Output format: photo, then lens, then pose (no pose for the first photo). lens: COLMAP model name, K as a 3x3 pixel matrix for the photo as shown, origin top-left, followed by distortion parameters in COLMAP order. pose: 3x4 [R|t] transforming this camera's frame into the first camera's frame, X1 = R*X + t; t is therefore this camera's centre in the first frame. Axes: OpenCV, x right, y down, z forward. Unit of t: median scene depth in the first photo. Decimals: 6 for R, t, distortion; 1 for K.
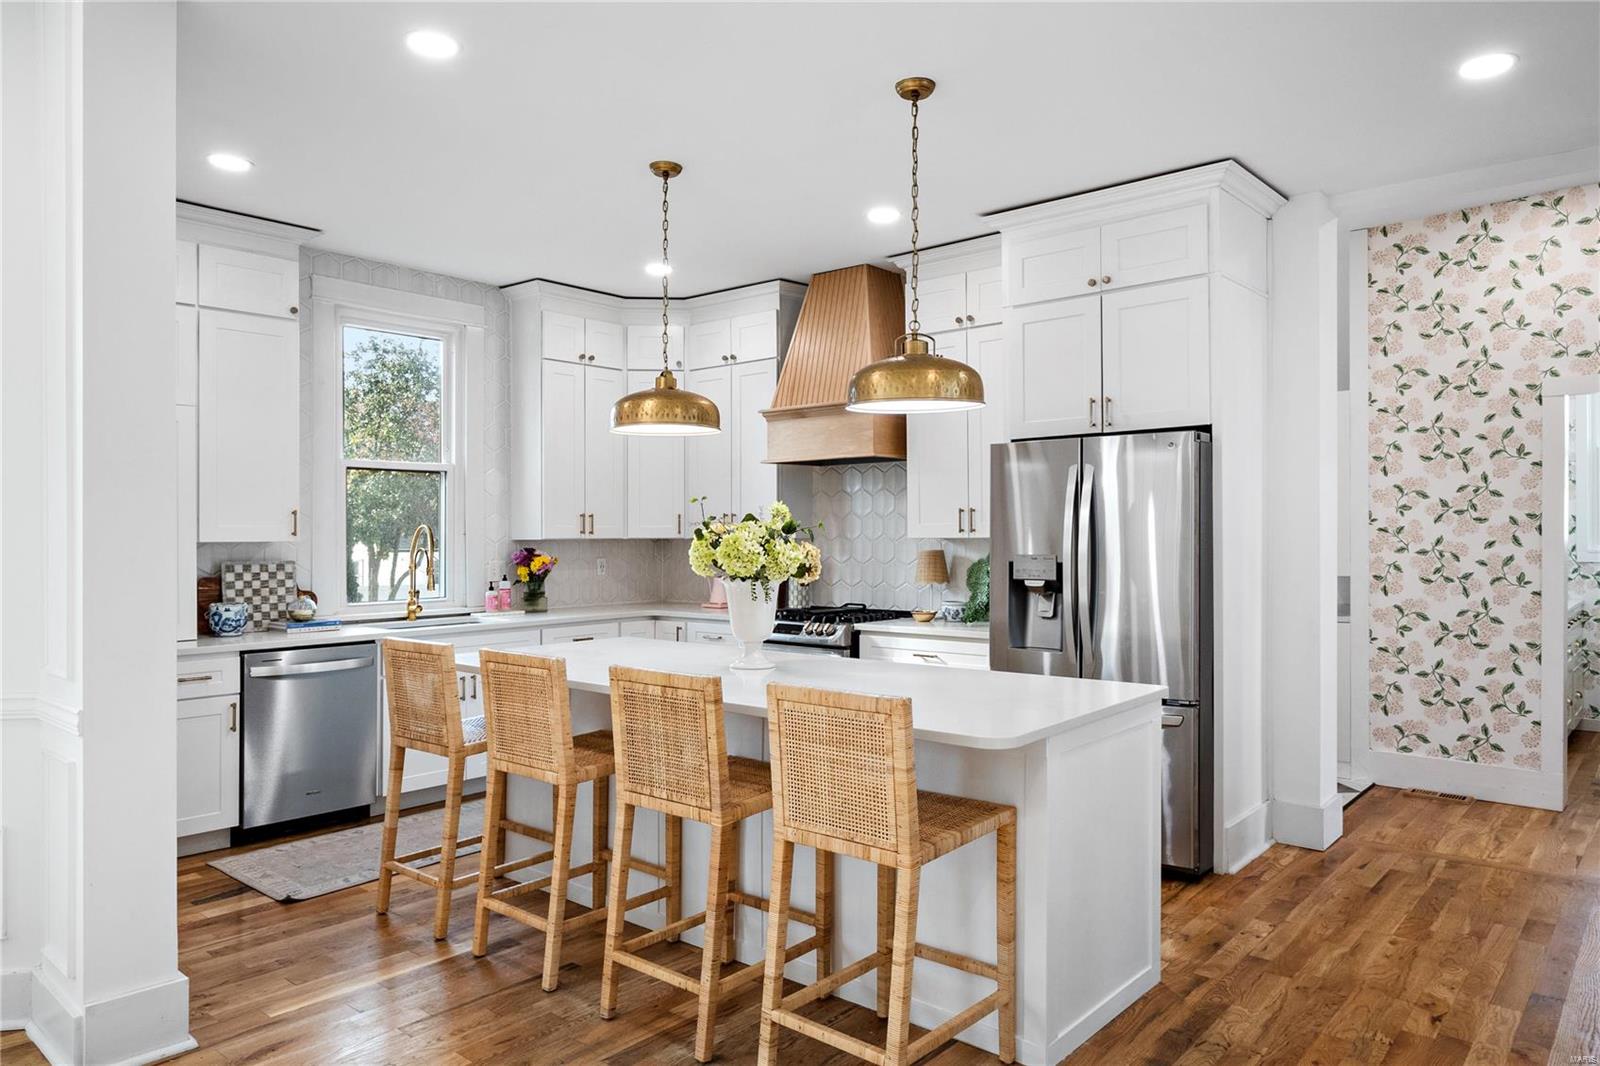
lens RADIAL K [[1059.5, 0, 800.2], [0, 1059.5, 542.0], [0, 0, 1]] dist [0.000912, -0.001314]
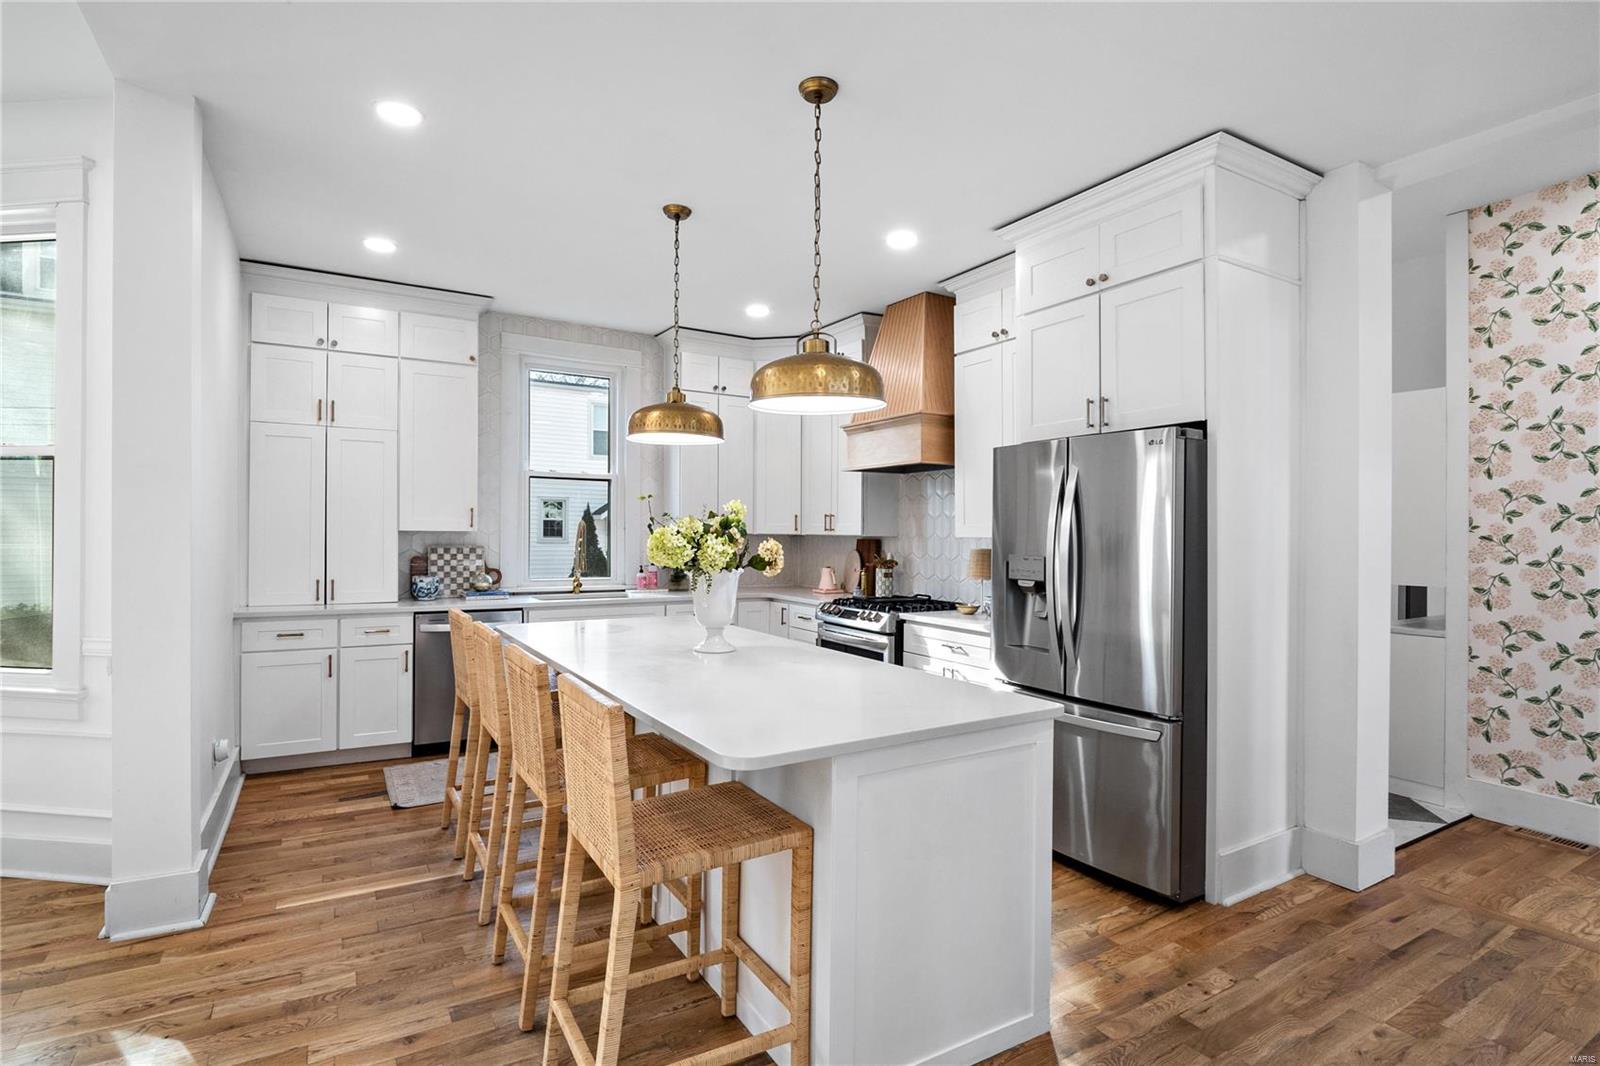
lens RADIAL K [[784.2, 0, 800.0], [0, 784.2, 533.0], [0, 0, 1]] dist [-0.010939, 0.000867]
pose [[0.947372, 0.016505, -0.319708, 0.233348], [-0.019147, 0.999804, -0.005123, -0.001289], [0.319561, 0.010975, 0.947502, 0.202415]]
